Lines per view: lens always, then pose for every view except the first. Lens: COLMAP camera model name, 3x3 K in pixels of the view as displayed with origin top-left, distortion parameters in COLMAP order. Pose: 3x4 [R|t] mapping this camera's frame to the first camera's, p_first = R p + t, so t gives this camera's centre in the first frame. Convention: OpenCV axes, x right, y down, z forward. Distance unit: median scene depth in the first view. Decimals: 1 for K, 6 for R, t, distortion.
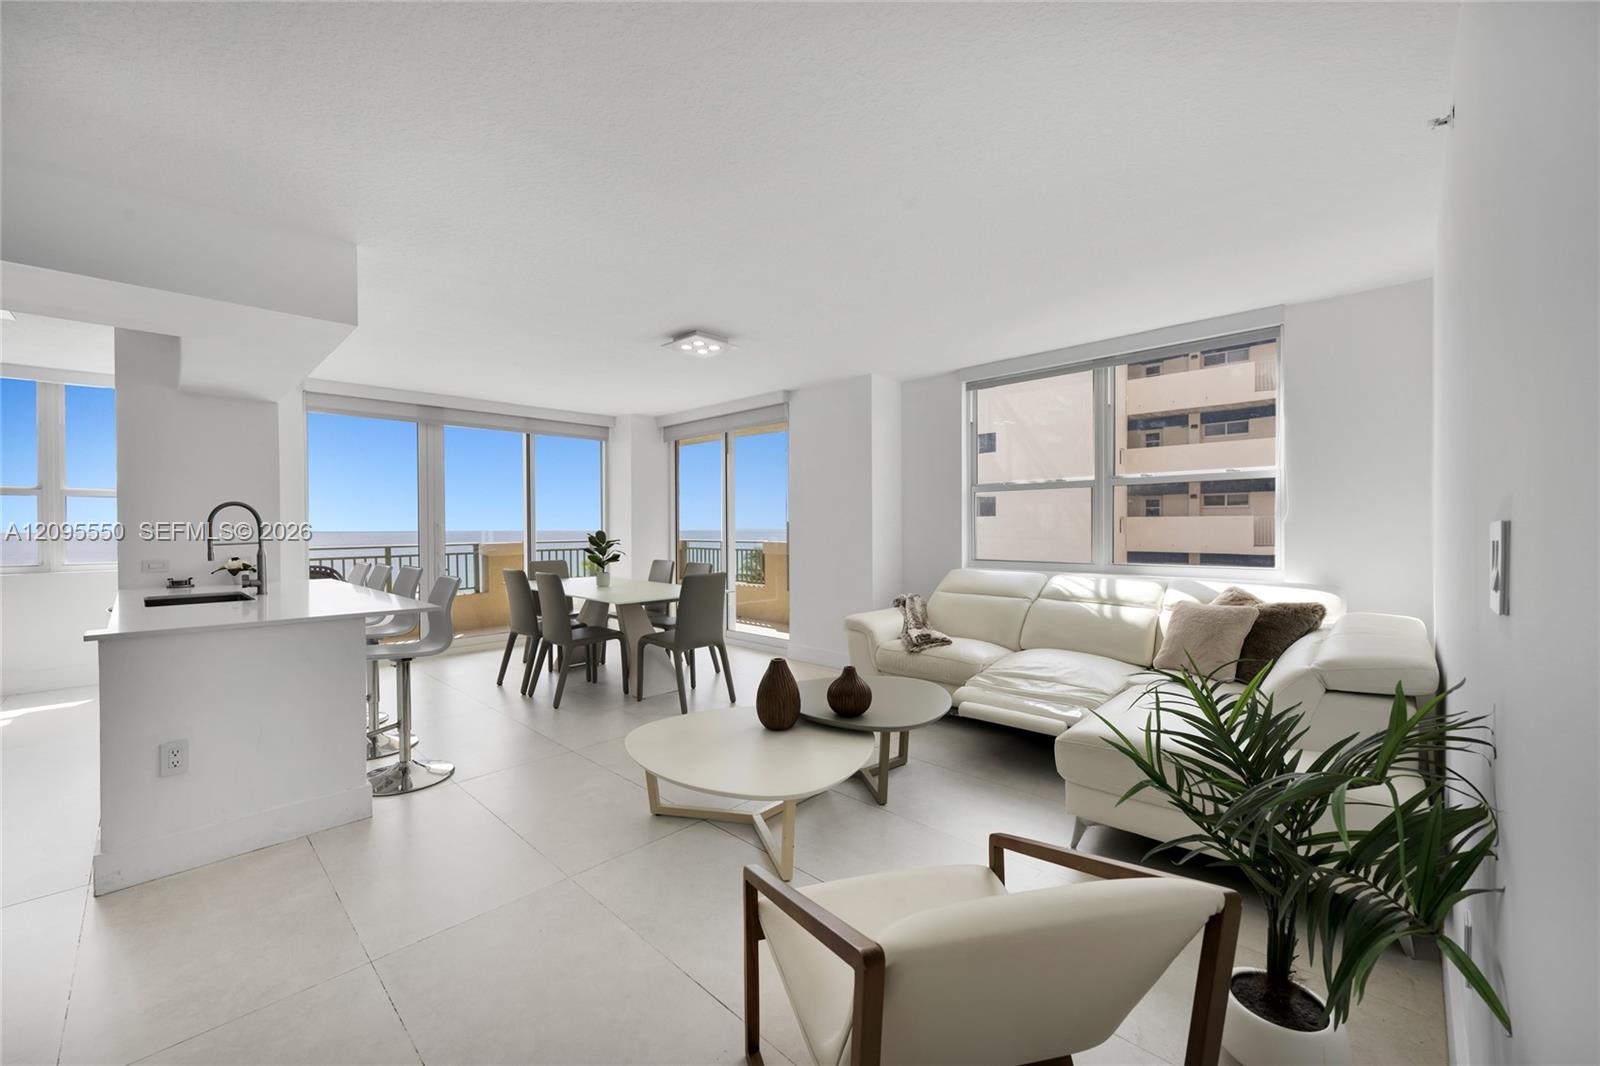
lens RADIAL K [[630.7, 0, 793.6], [0, 630.7, 531.9], [0, 0, 1]] dist [-0.001319, 0.000054]
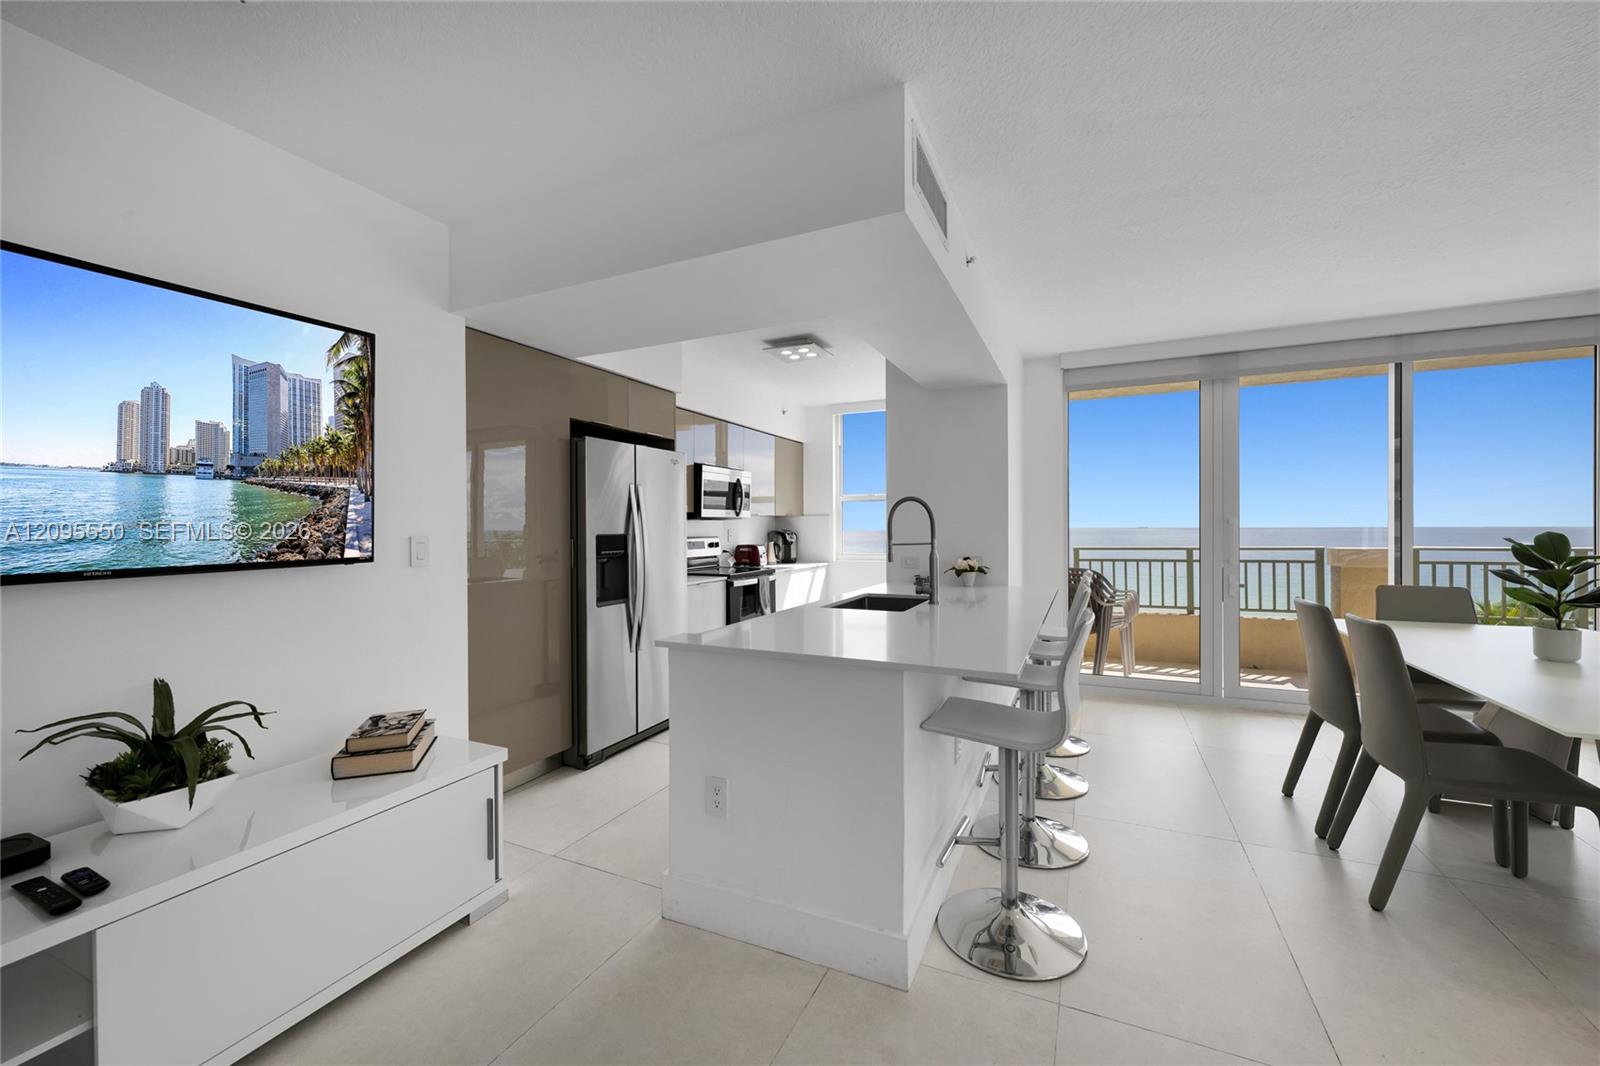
lens RADIAL K [[637.7, 0, 794.2], [0, 637.7, 530.8], [0, 0, 1]] dist [-0.000951, -0.000054]
pose [[0.327968, 0.009799, -0.944638, -0.076931], [-0.004607, 0.999951, 0.008774, -0.005388], [0.944678, 0.001474, 0.327997, 0.457253]]
